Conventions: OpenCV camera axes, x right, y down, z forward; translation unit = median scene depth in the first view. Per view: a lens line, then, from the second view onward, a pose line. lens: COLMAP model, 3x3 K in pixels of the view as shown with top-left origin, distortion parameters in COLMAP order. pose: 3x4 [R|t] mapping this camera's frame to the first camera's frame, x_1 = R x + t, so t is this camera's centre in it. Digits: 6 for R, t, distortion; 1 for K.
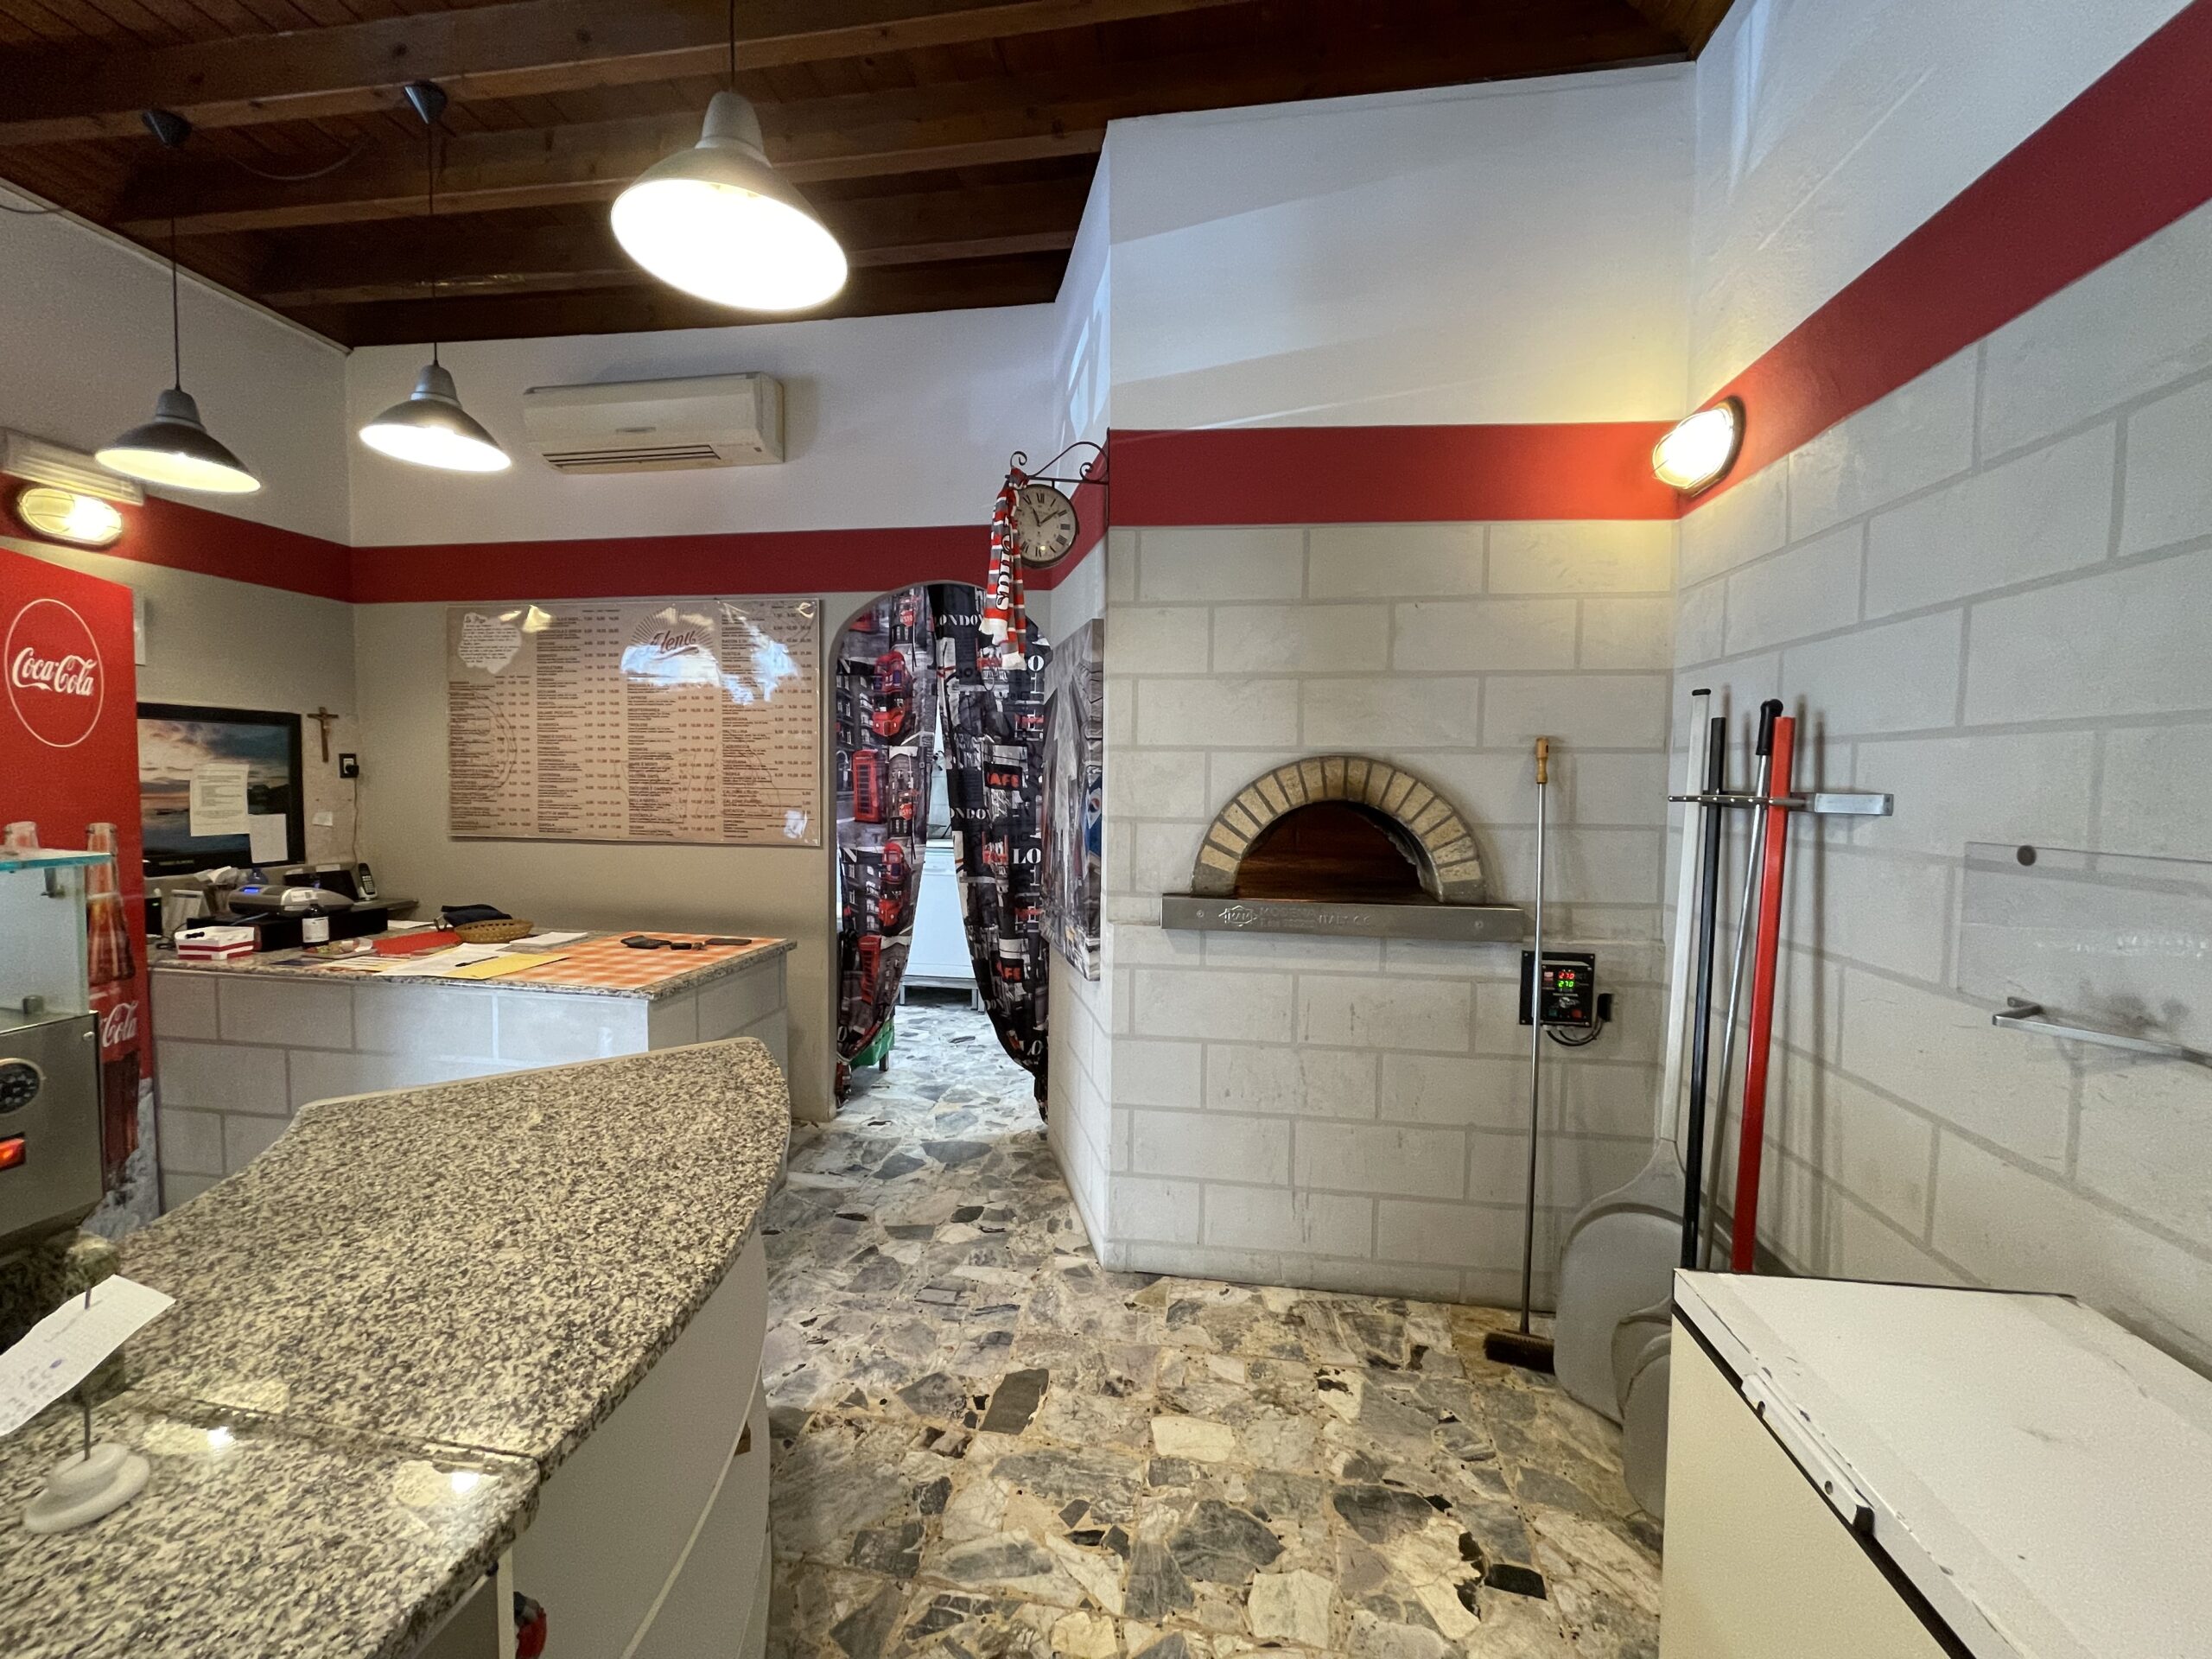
lens RADIAL K [[890.0, 0, 1100.2], [0, 890.0, 826.4], [0, 0, 1]] dist [-0.005651, 0.001167]
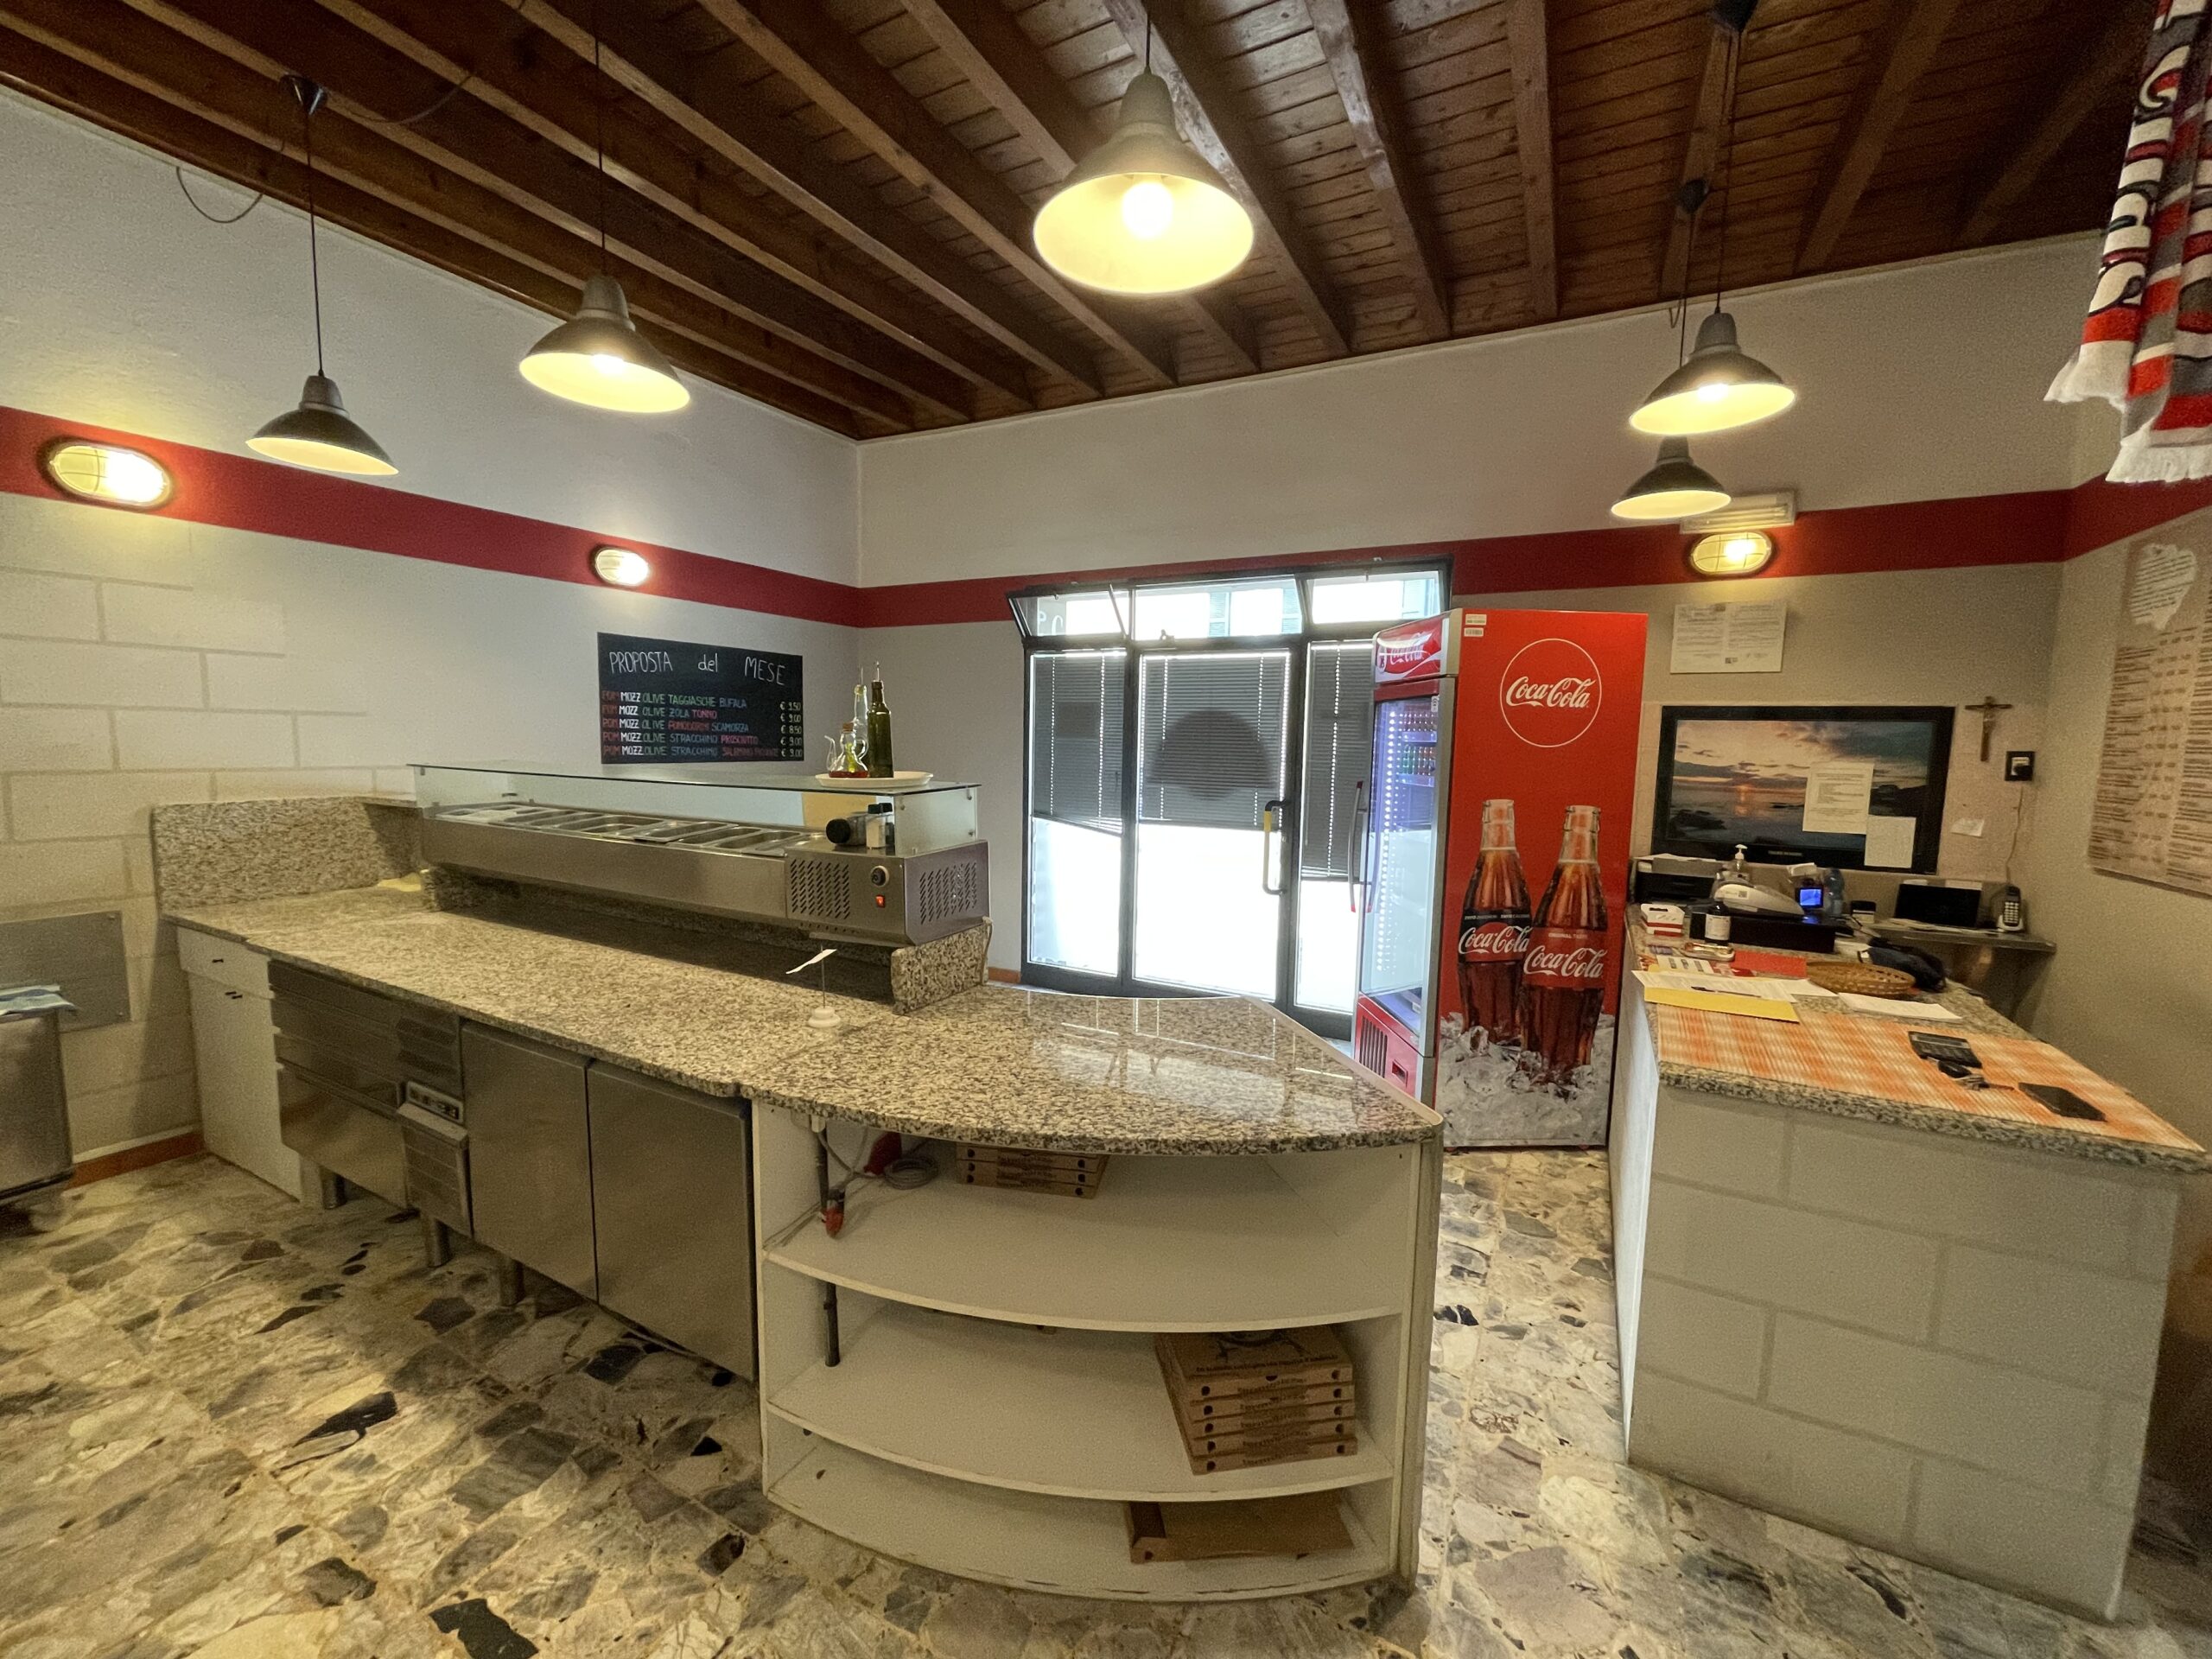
lens RADIAL K [[890.0, 0, 1099.1], [0, 890.0, 825.2], [0, 0, 1]] dist [-0.005651, 0.001167]
pose [[-0.328208, 0.074462, -0.941666, 0.303998], [-0.075102, 0.991675, 0.104592, -0.054327], [0.941615, 0.105049, -0.319884, 0.702472]]
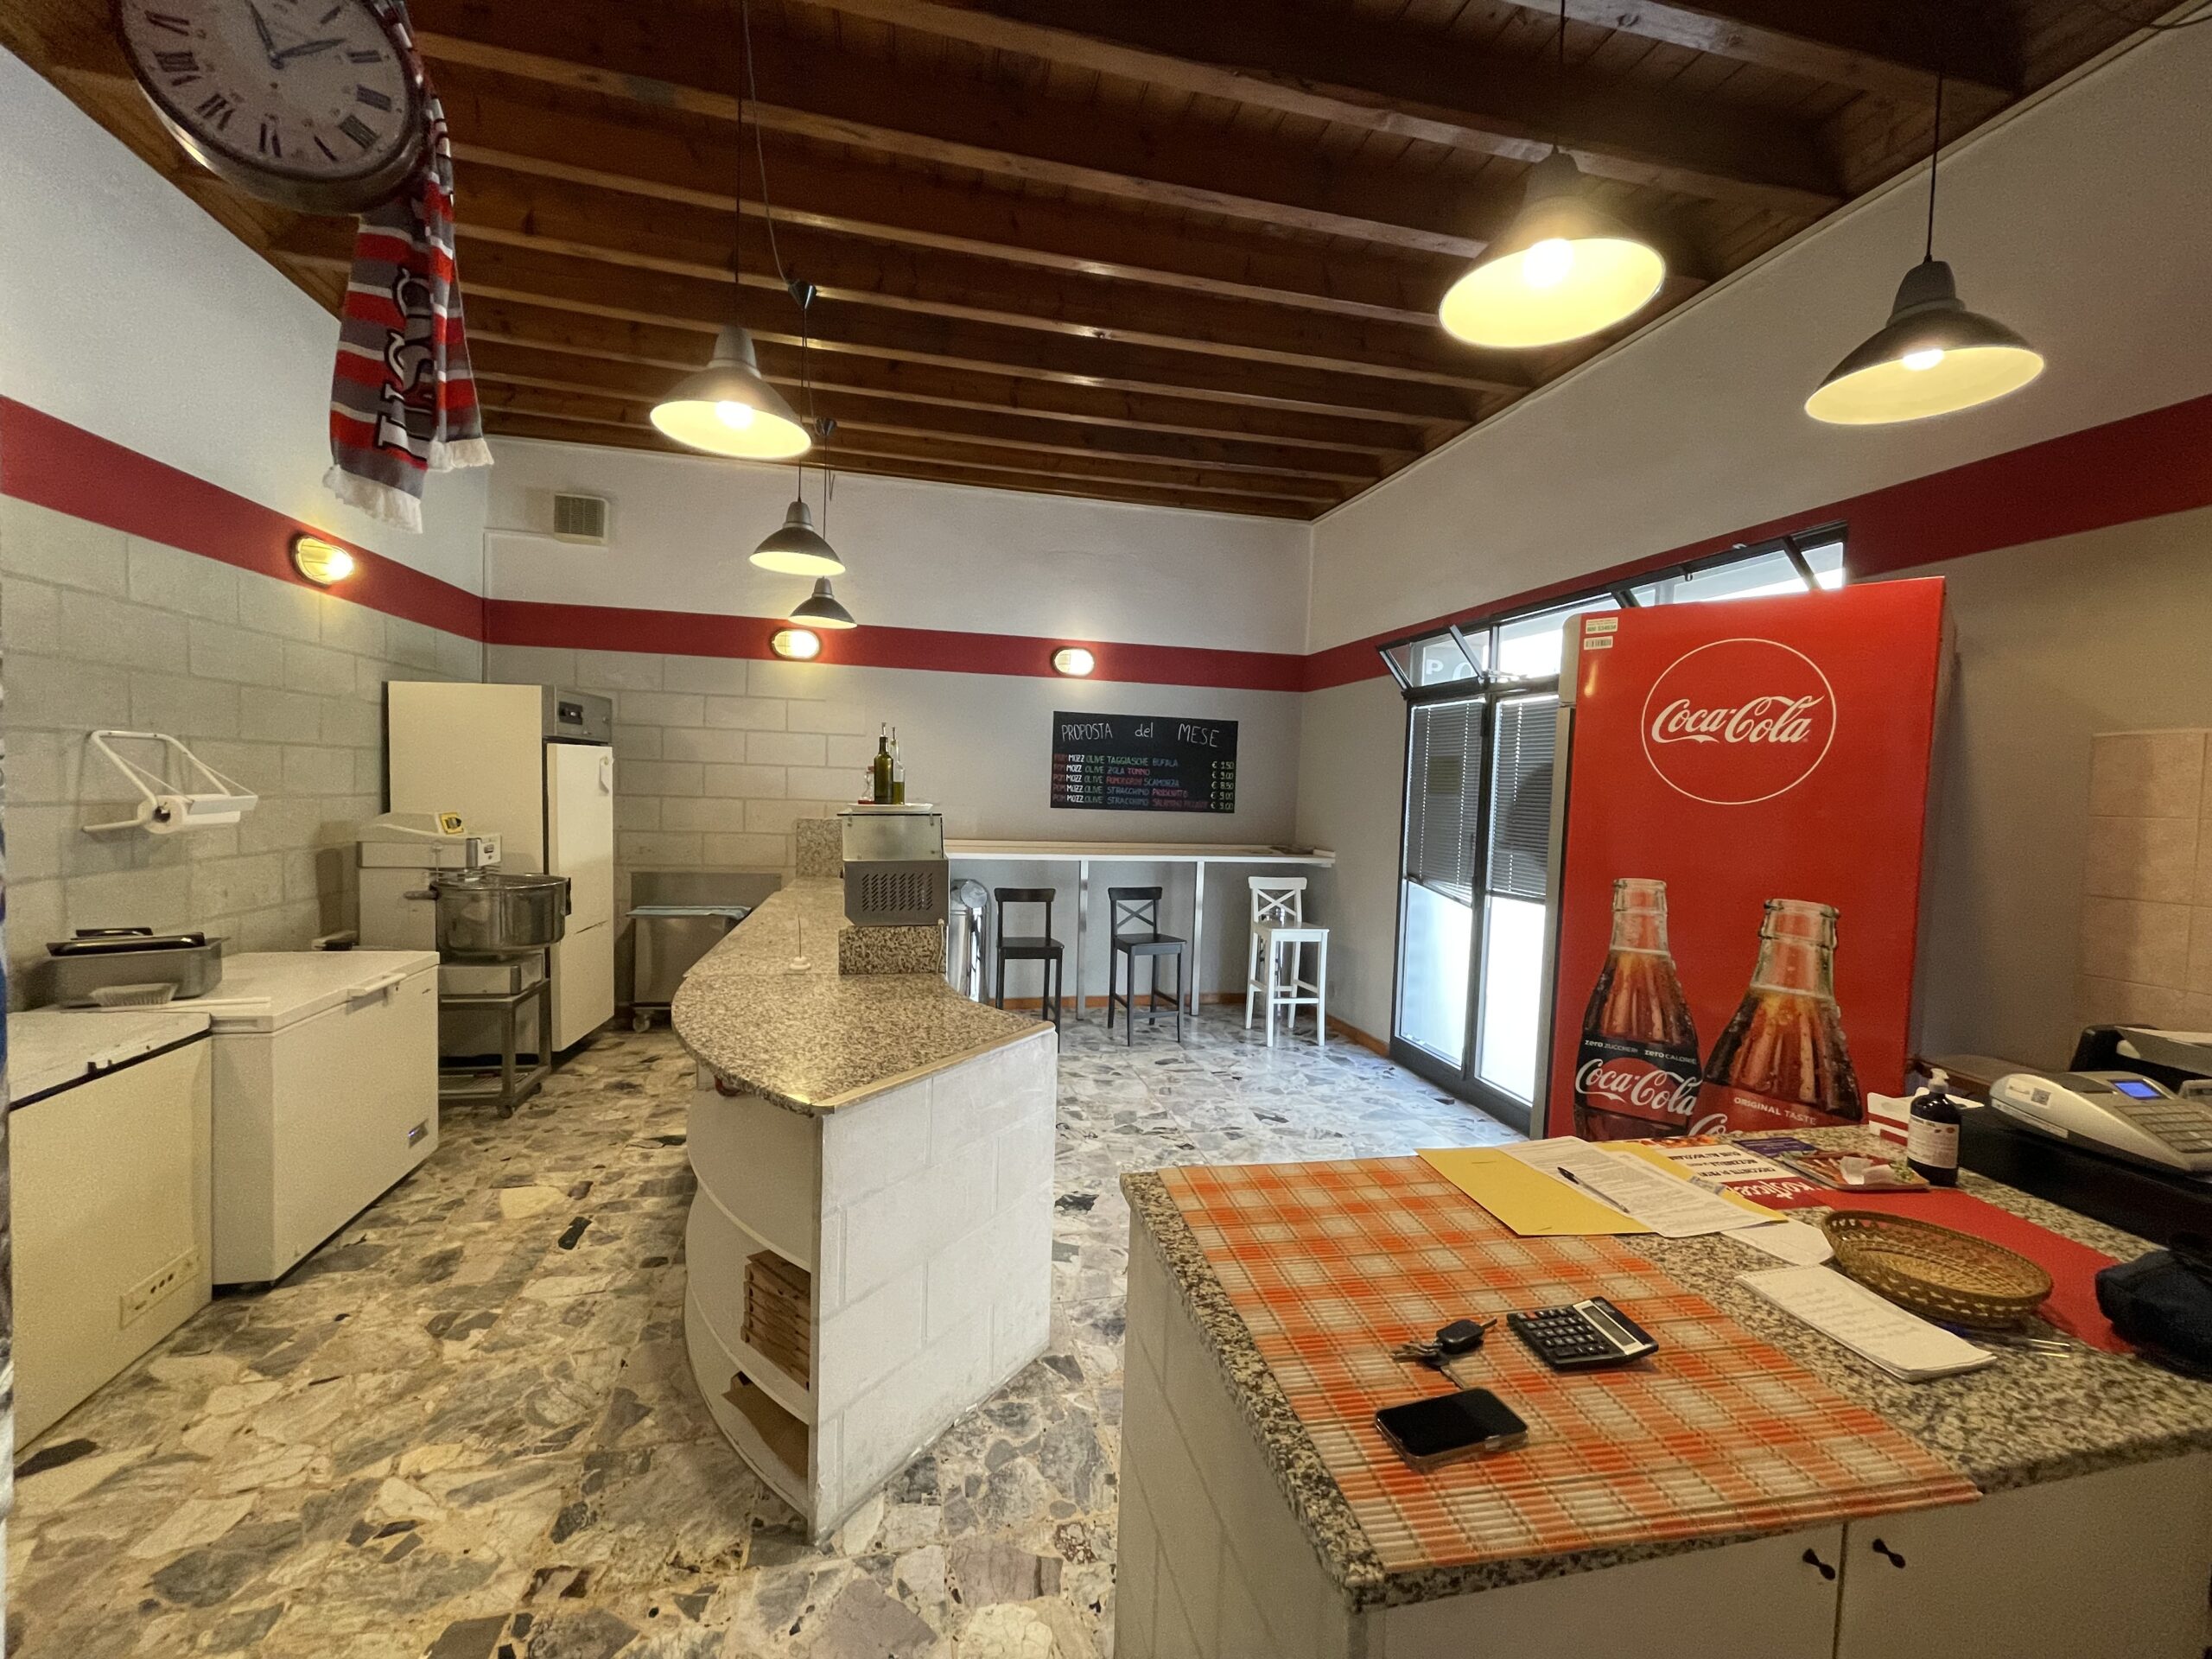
lens RADIAL K [[890.0, 0, 1099.7], [0, 890.0, 825.2], [0, 0, 1]] dist [-0.005651, 0.001167]
pose [[-0.925627, -0.027355, -0.377446, -0.229836], [-0.067065, 0.993454, 0.092469, -0.095406], [0.372446, 0.110905, -0.921403, 1.389521]]
